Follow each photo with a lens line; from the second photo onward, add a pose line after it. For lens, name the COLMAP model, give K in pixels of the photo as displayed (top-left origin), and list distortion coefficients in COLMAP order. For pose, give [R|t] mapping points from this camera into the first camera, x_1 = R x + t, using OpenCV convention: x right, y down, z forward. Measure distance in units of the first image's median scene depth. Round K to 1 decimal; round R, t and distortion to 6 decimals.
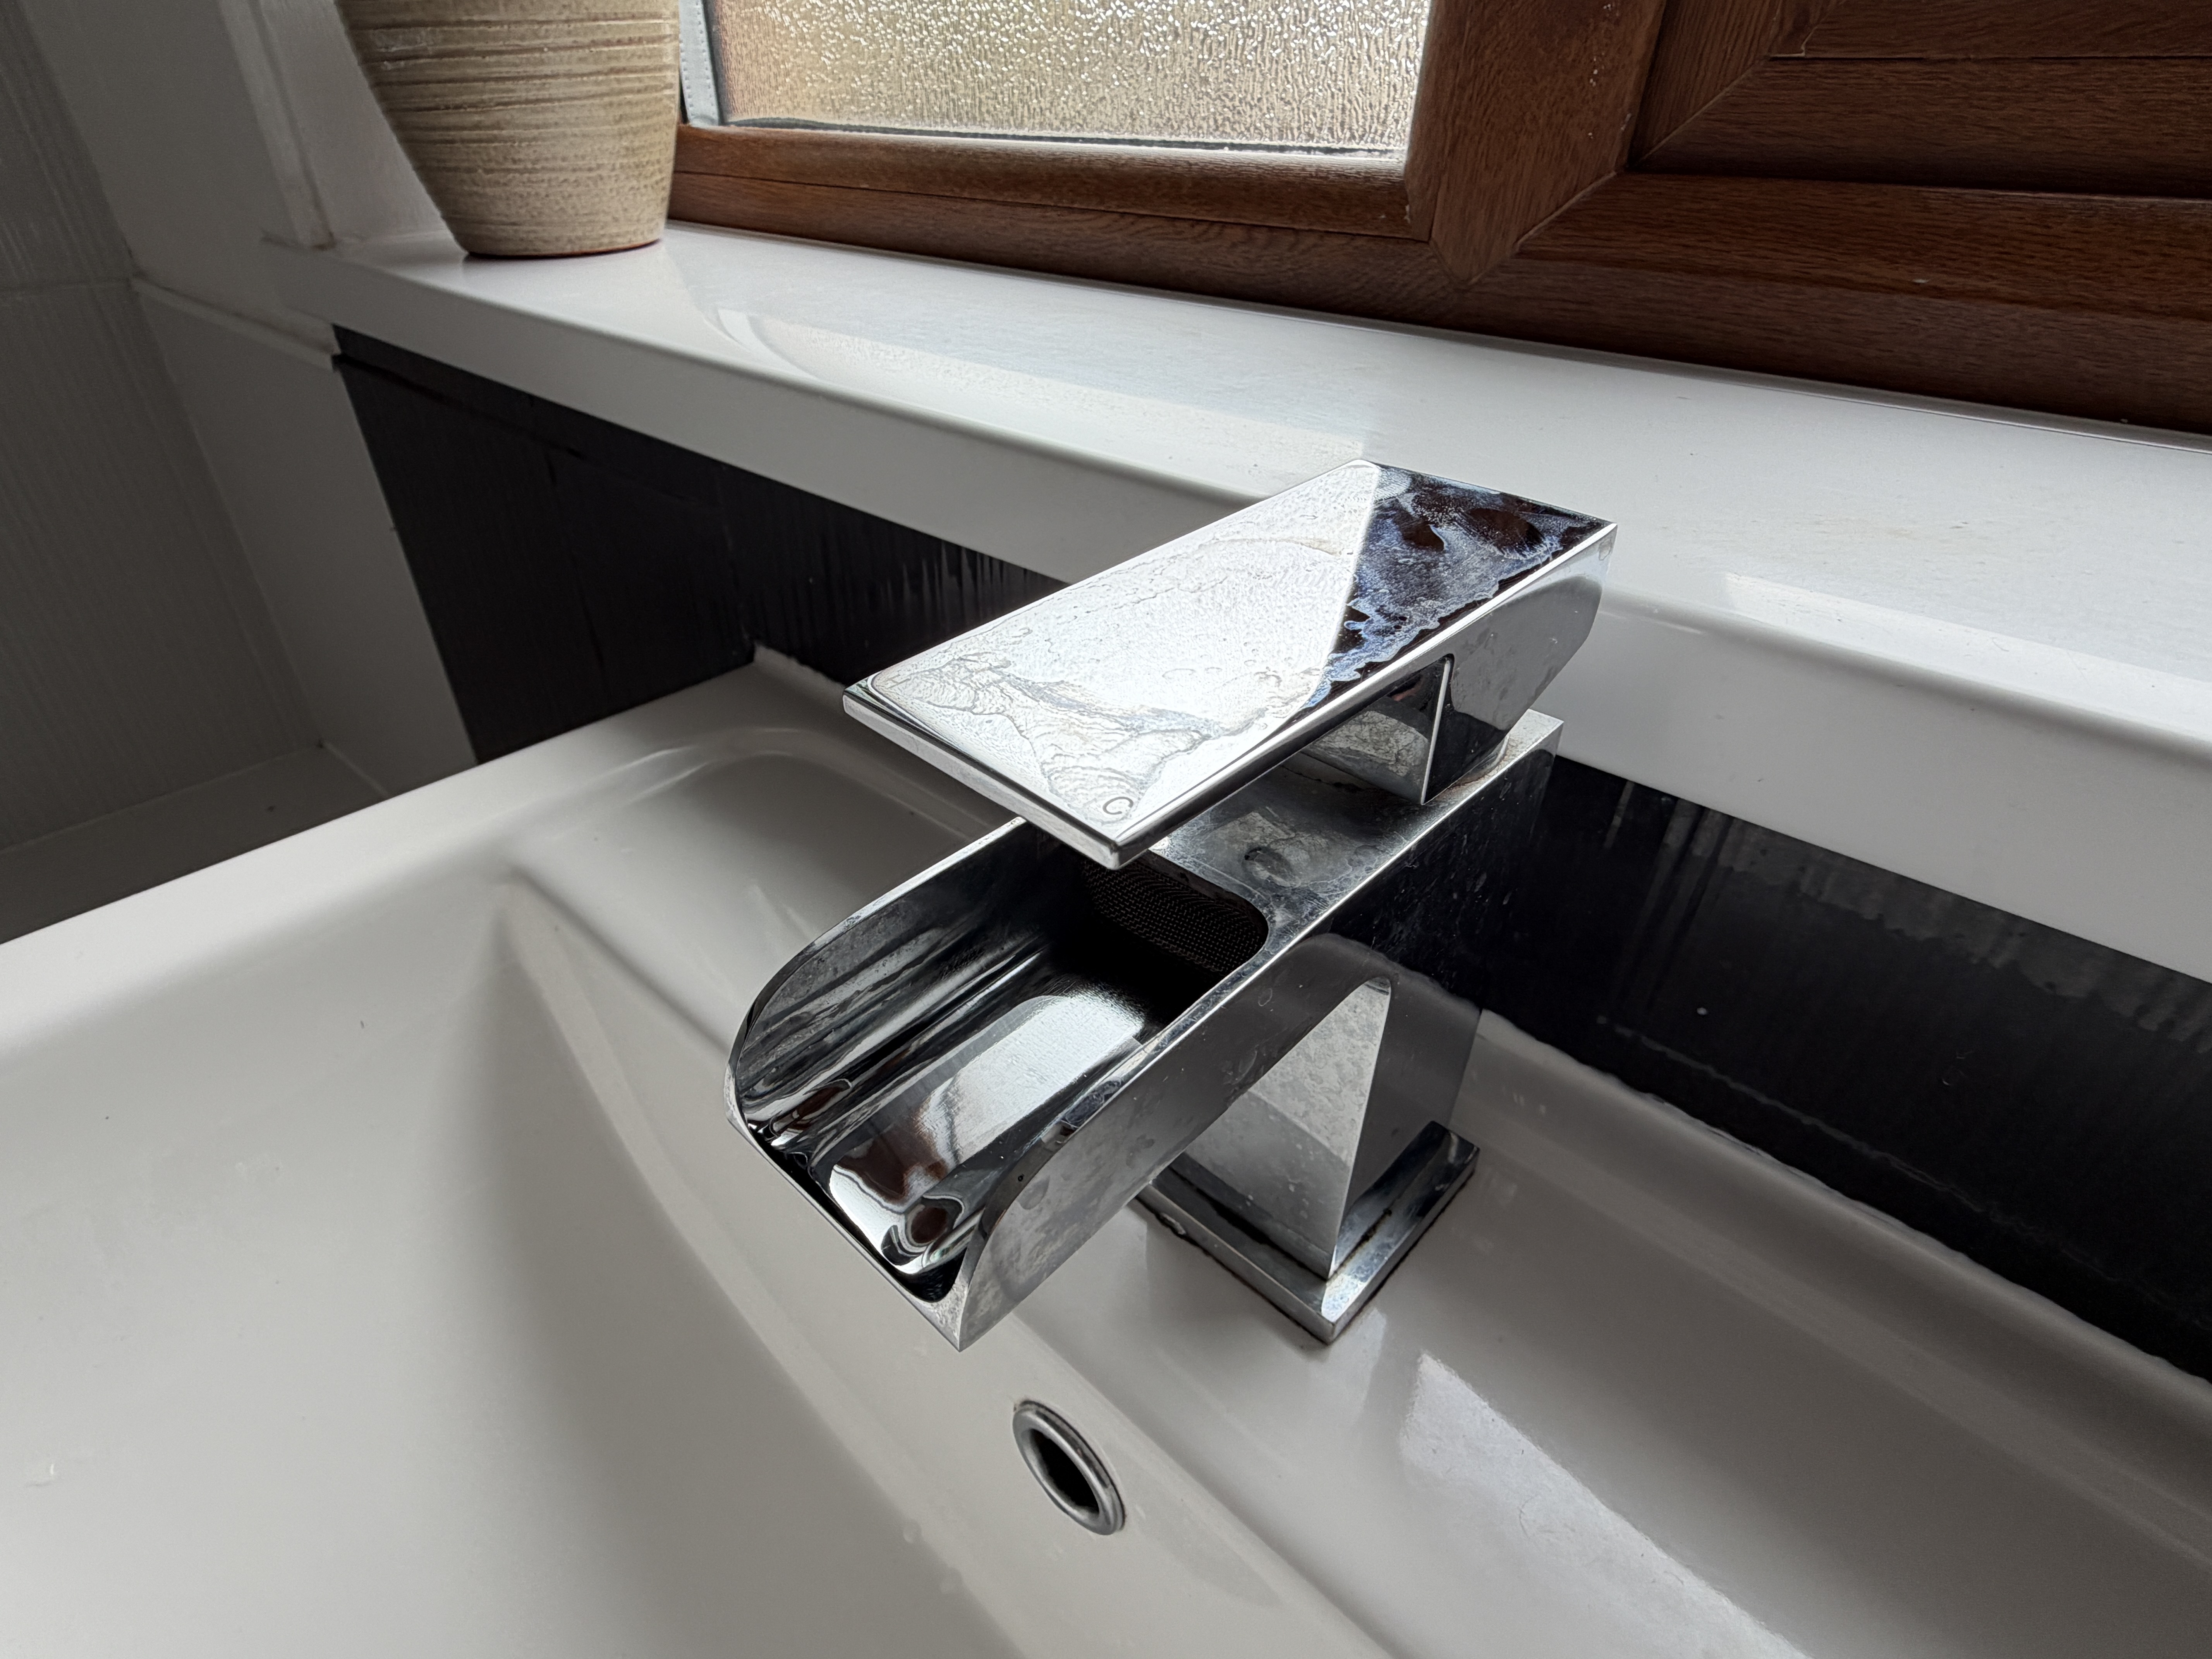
lens RADIAL K [[1108.7, 0, 1045.1], [0, 1108.7, 832.9], [0, 0, 1]] dist [-0.002764, 0.001413]
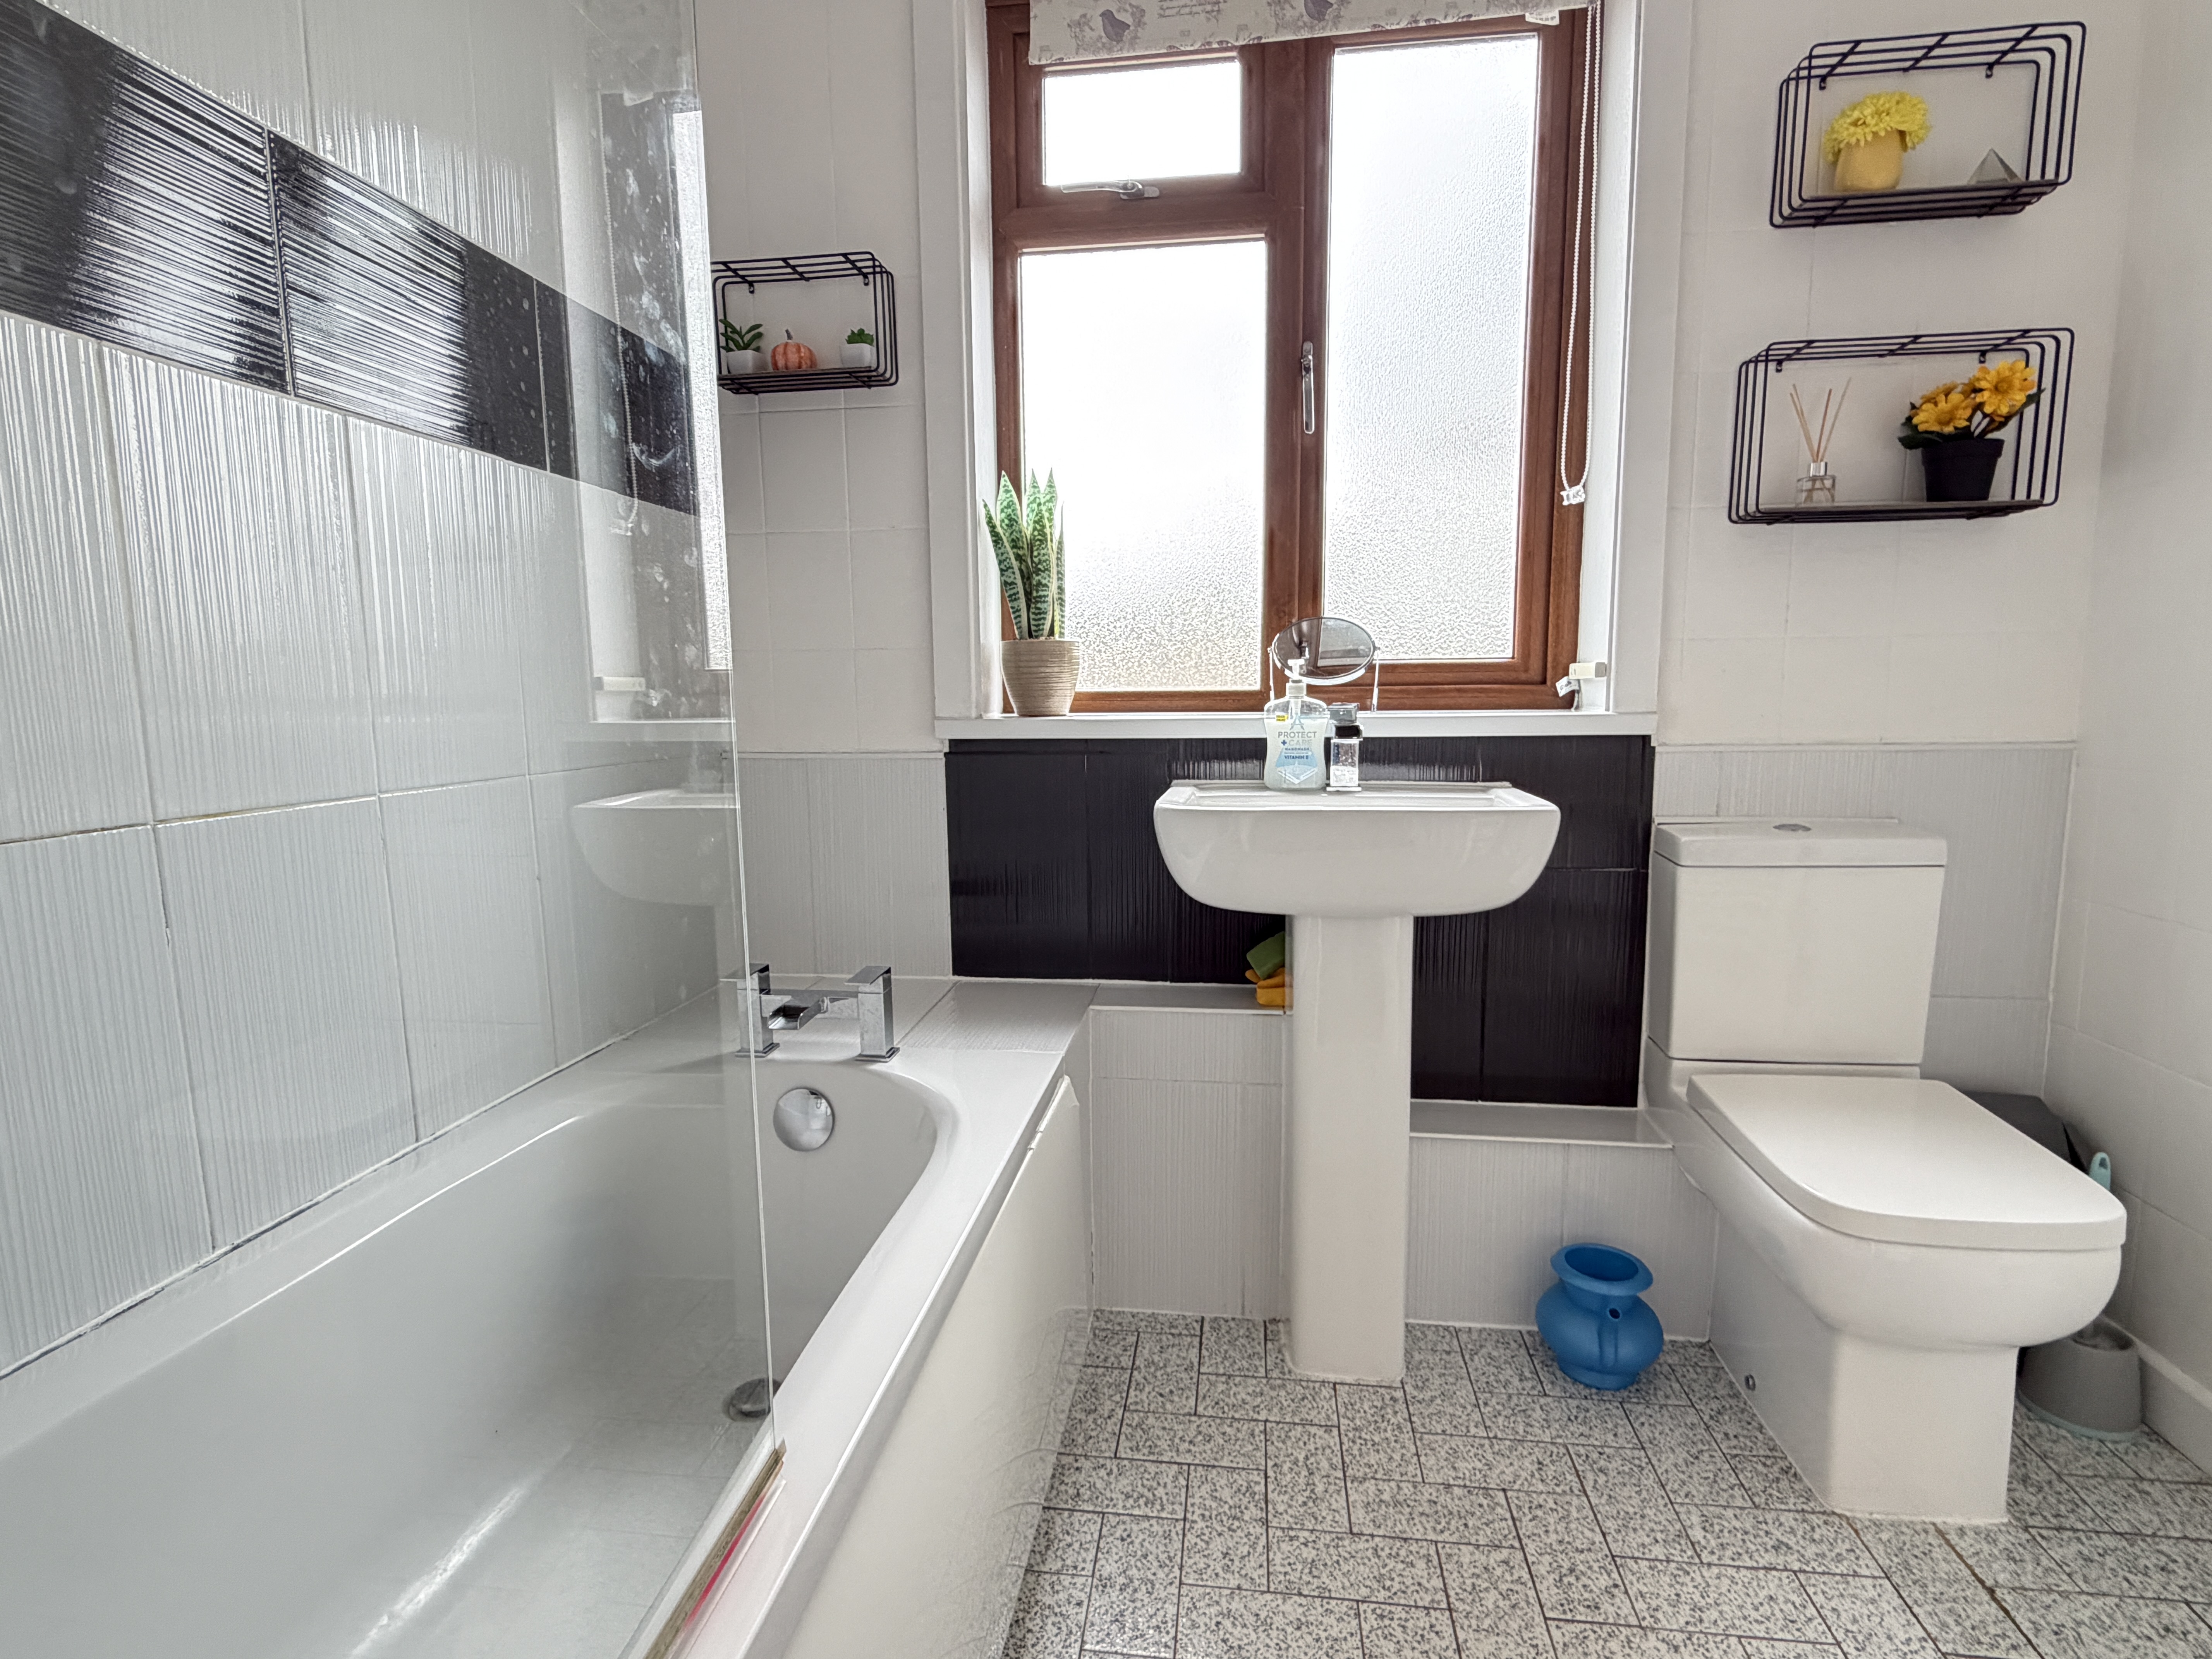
lens RADIAL K [[1116.7, 0, 1099.6], [0, 1116.7, 832.9], [0, 0, 1]] dist [-0.000414, 0.001215]
pose [[0.801476, -0.080408, 0.592596, -2.938048], [0.346584, 0.869993, -0.350702, 1.376647], [-0.487355, 0.486464, 0.725147, -1.868889]]
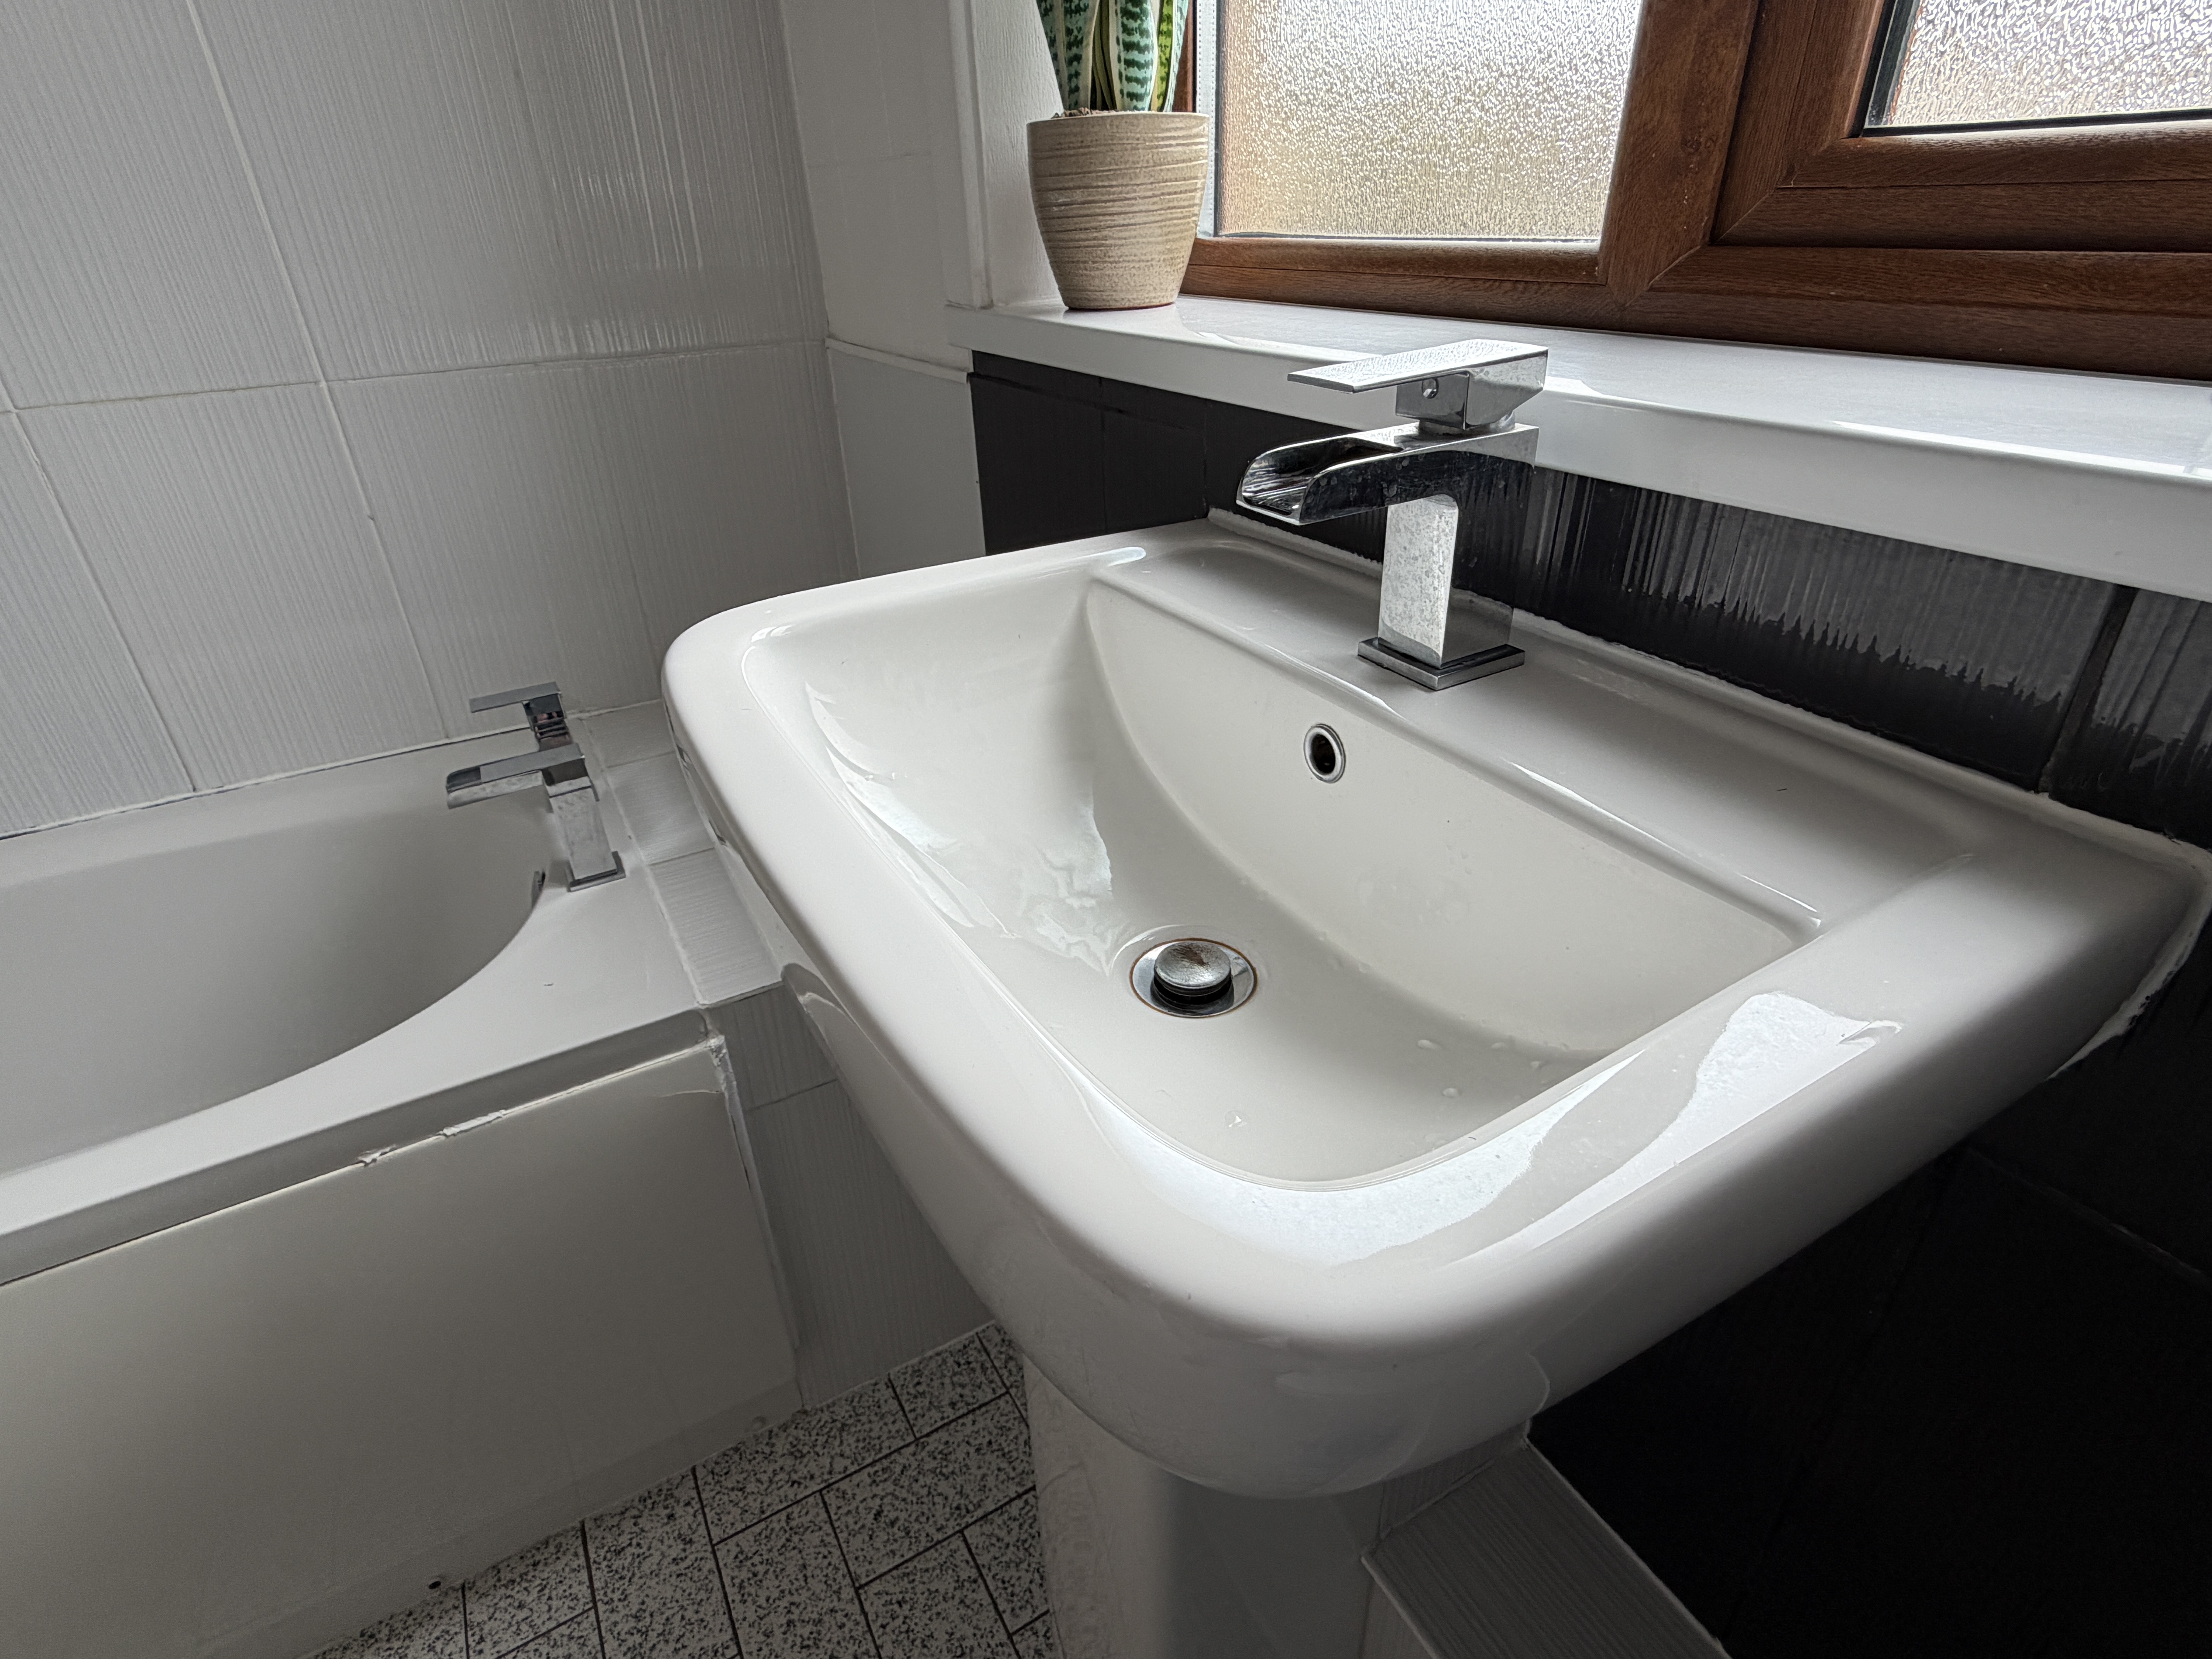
lens RADIAL K [[1116.7, 0, 1099.6], [0, 1116.7, 832.9], [0, 0, 1]] dist [-0.000414, 0.001215]
pose [[0.957904, 0.117980, -0.261726, 0.098289], [-0.138995, 0.988273, -0.063226, 0.454573], [0.251197, 0.096943, 0.963069, -0.691170]]
